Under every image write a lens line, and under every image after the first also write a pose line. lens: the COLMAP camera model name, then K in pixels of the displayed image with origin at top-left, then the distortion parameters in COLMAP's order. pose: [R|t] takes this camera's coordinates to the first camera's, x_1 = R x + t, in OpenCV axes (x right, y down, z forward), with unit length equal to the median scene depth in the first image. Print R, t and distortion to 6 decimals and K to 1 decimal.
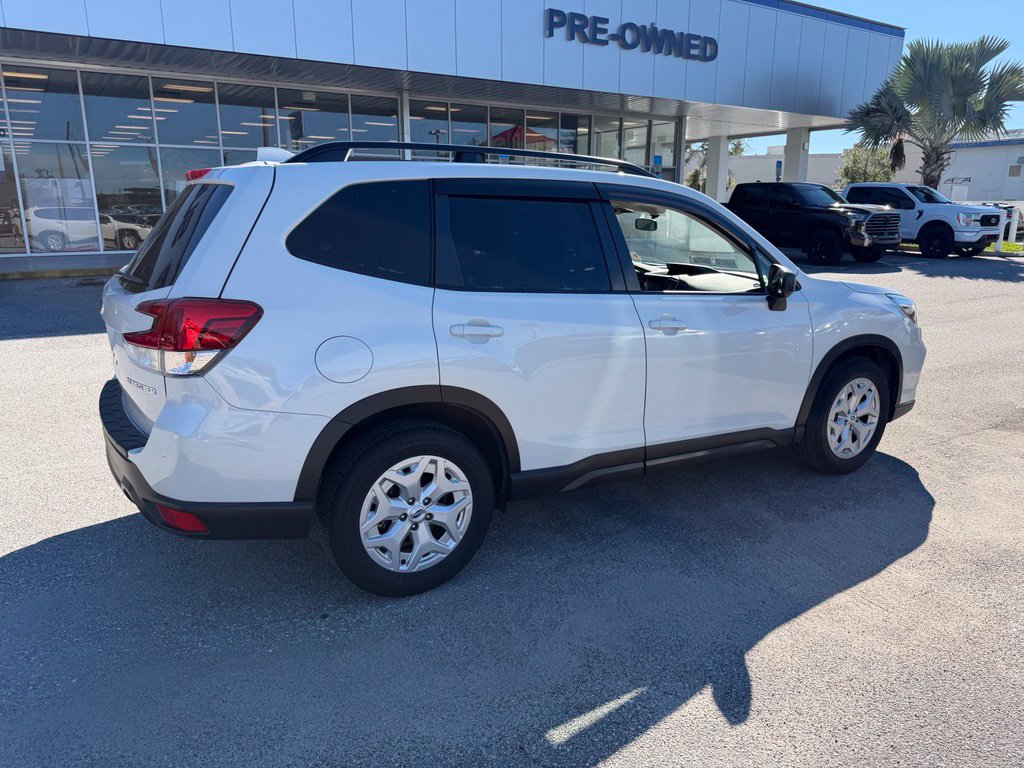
lens RADIAL K [[729.6, 0, 509.2], [0, 729.6, 383.0], [0, 0, 1]] dist [0.033943, -0.045288]
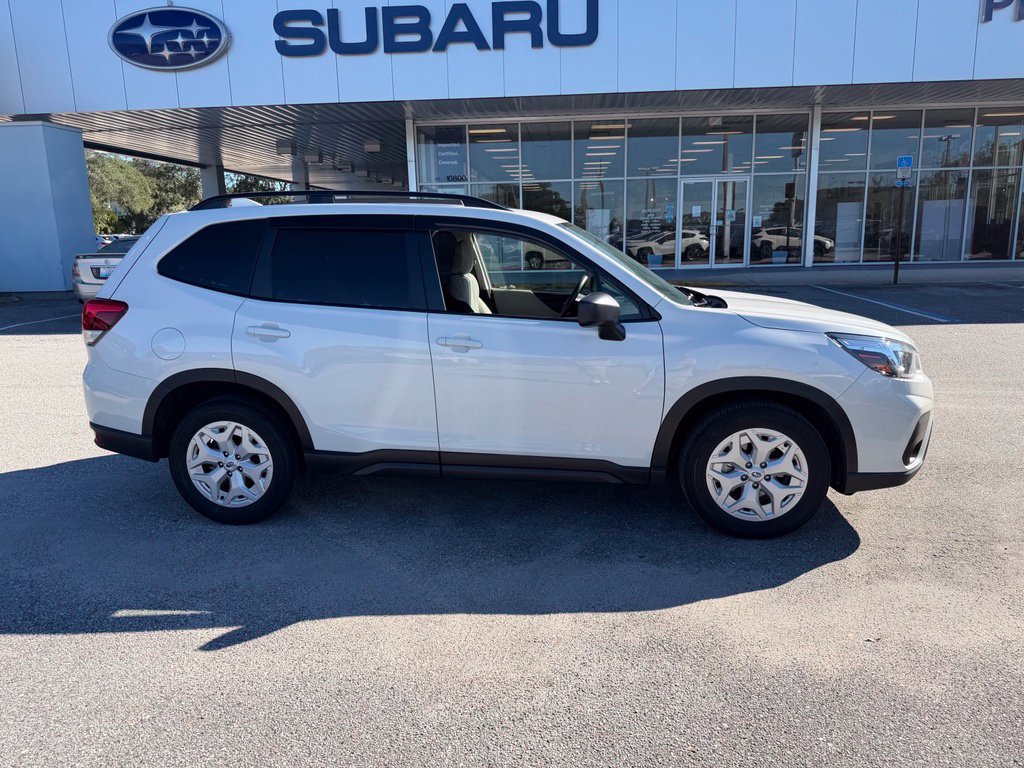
lens RADIAL K [[729.6, 0, 519.2], [0, 729.6, 387.3], [0, 0, 1]] dist [0.033943, -0.045288]
pose [[0.795584, 0.107580, -0.596215, 1.027303], [-0.120024, 0.992590, 0.018941, -0.049610], [0.593835, 0.056491, 0.802601, 0.205263]]
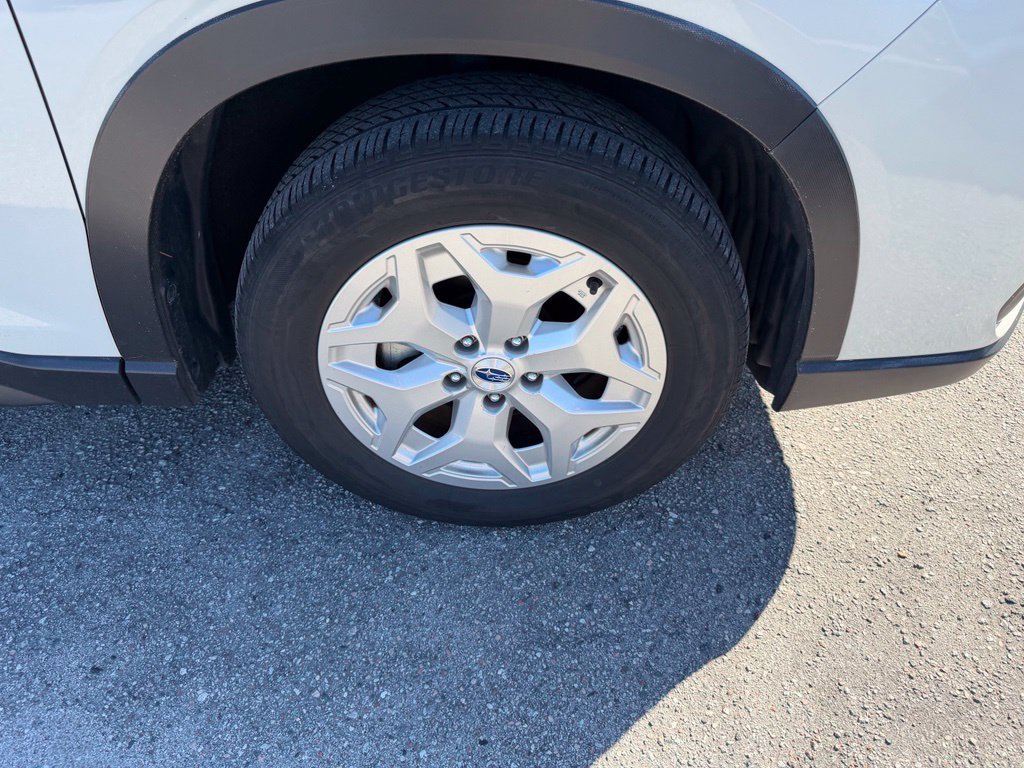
lens RADIAL K [[729.6, 0, 511.4], [0, 729.6, 387.4], [0, 0, 1]] dist [0.033943, -0.045288]
pose [[0.853278, 0.344909, -0.391095, 0.786748], [-0.121457, 0.860831, 0.494184, -0.096483], [0.507115, -0.374175, 0.776420, 1.120124]]
